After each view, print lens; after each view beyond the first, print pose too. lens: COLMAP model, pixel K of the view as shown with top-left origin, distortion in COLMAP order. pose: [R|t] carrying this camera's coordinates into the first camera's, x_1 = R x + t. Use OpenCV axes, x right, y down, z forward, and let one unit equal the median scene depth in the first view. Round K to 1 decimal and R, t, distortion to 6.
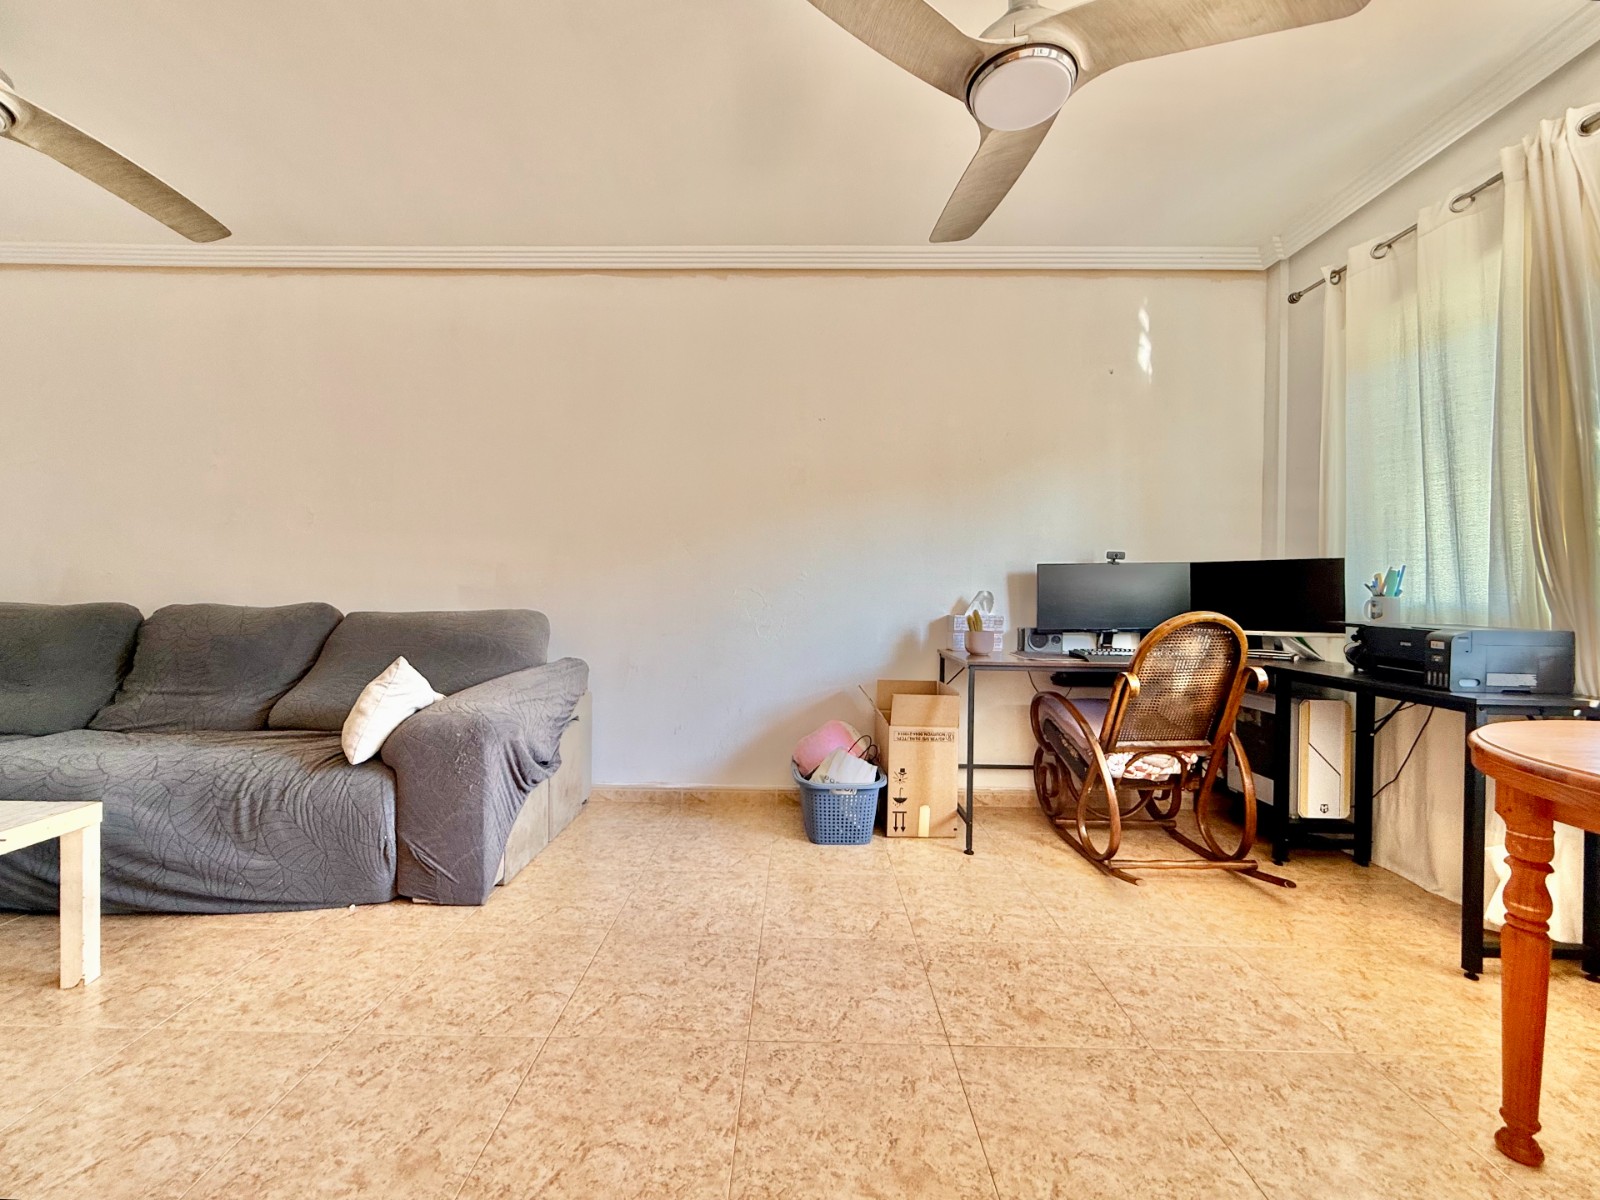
lens RADIAL K [[655.0, 0, 800.0], [0, 655.0, 600.0], [0, 0, 1]] dist [-0.000621, 0.000128]
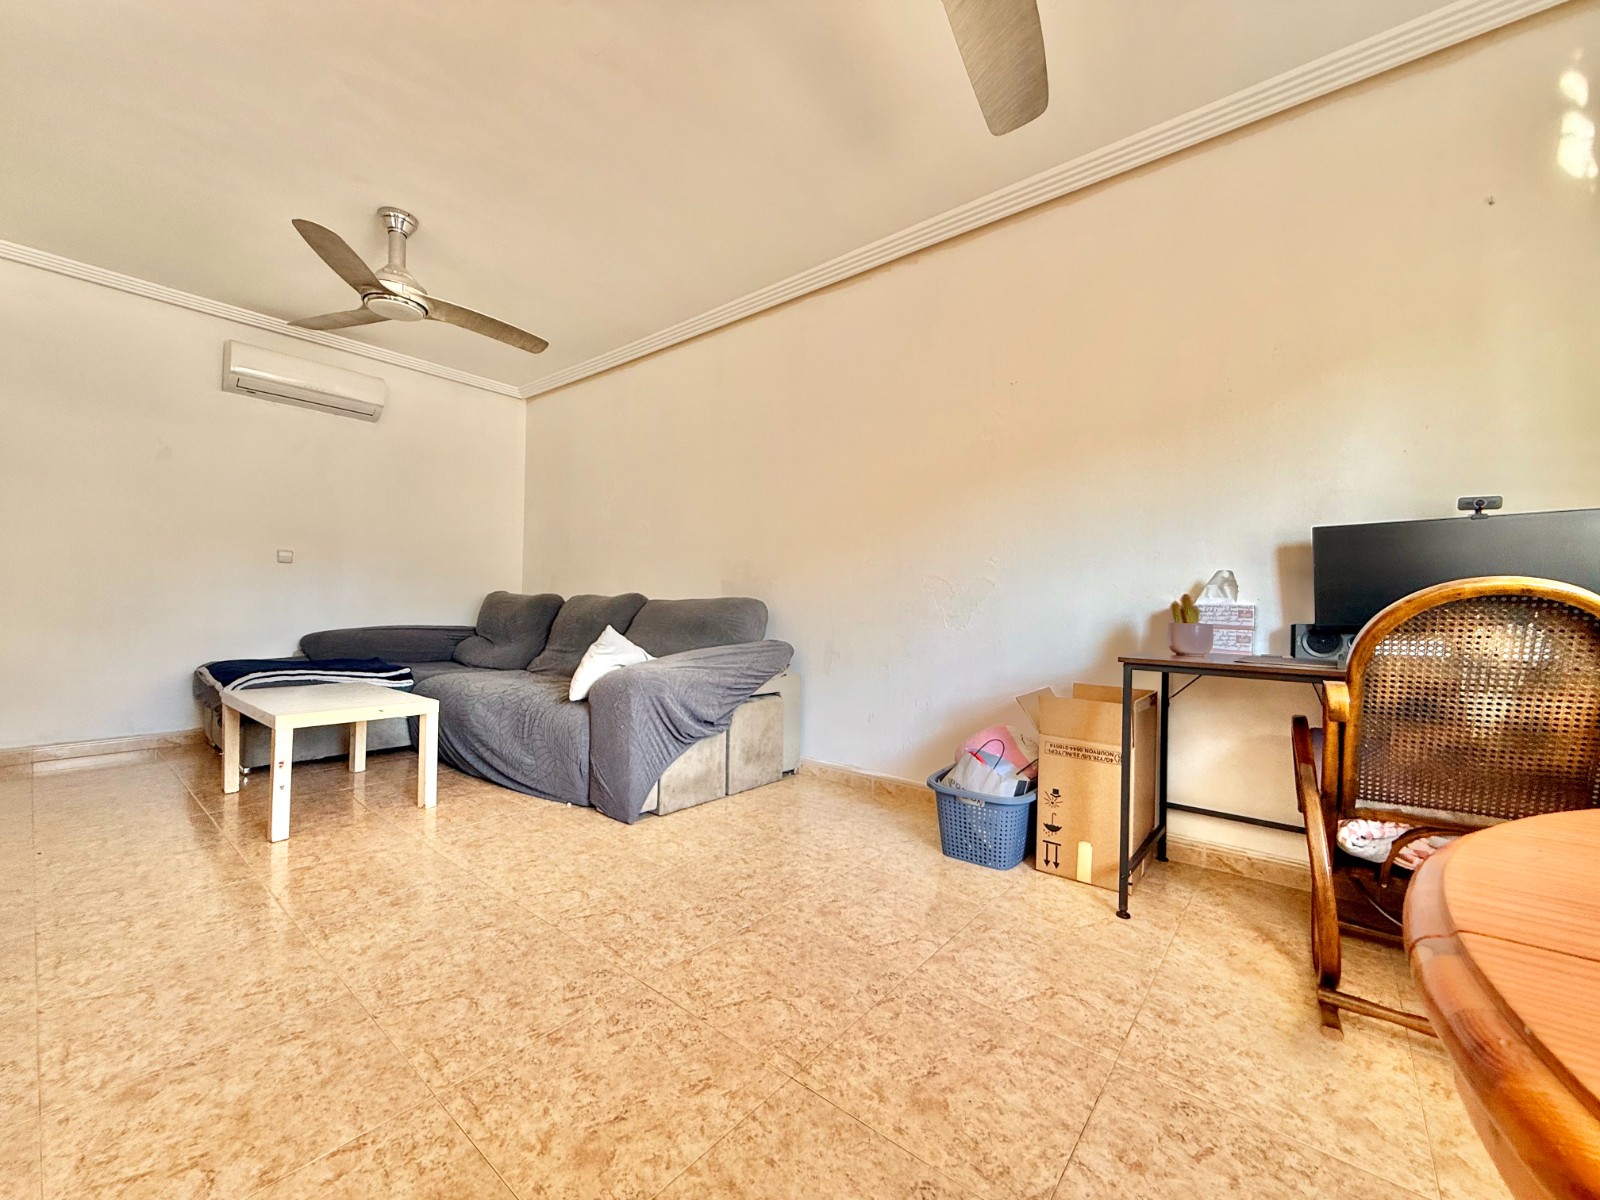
lens RADIAL K [[630.8, 0, 803.6], [0, 630.8, 600.9], [0, 0, 1]] dist [-0.001072, 0.000055]
pose [[0.783903, -0.001282, -0.620882, 0.438467], [-0.014529, 0.999686, -0.020408, 0.050859], [0.620714, 0.025018, 0.783638, 0.213524]]
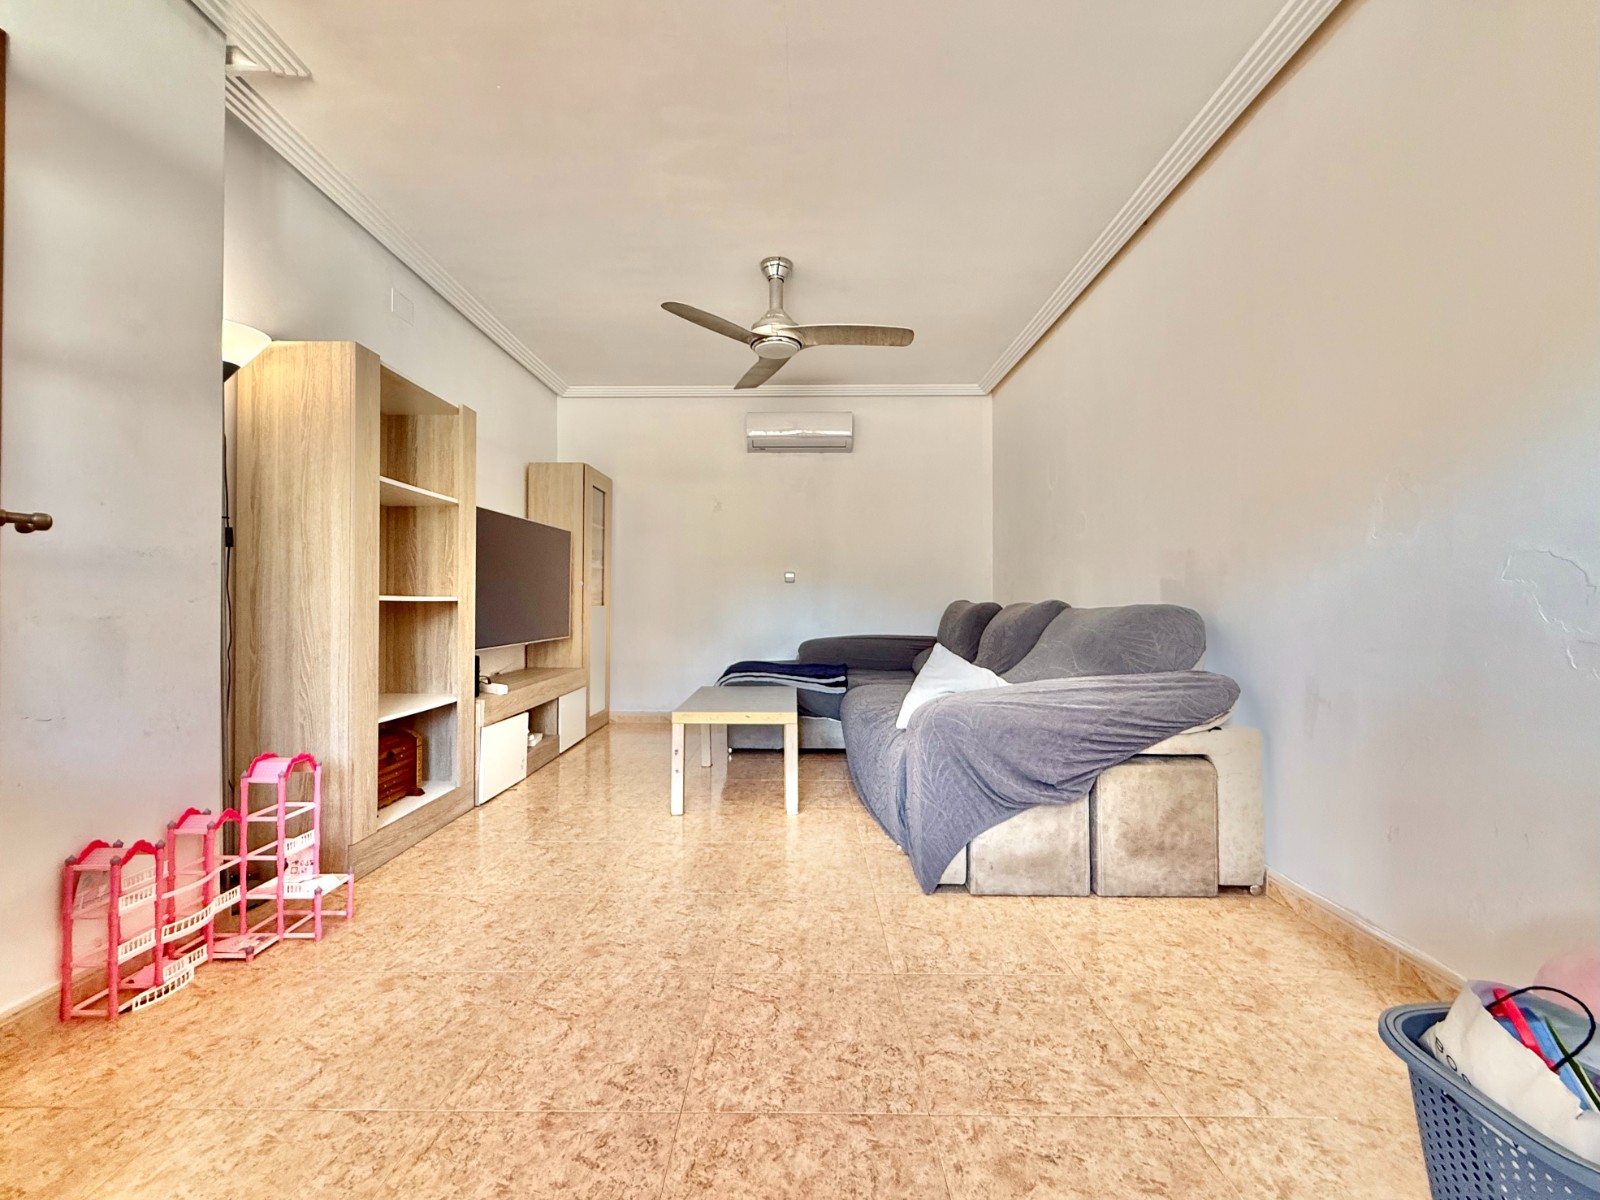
lens RADIAL K [[655.0, 0, 800.0], [0, 655.0, 600.0], [0, 0, 1]] dist [-0.000621, 0.000128]
pose [[0.001935, -0.016894, -0.999855, 0.440760], [-0.005476, 0.999842, -0.016905, 0.029390], [0.999983, 0.005508, 0.001842, 0.676497]]
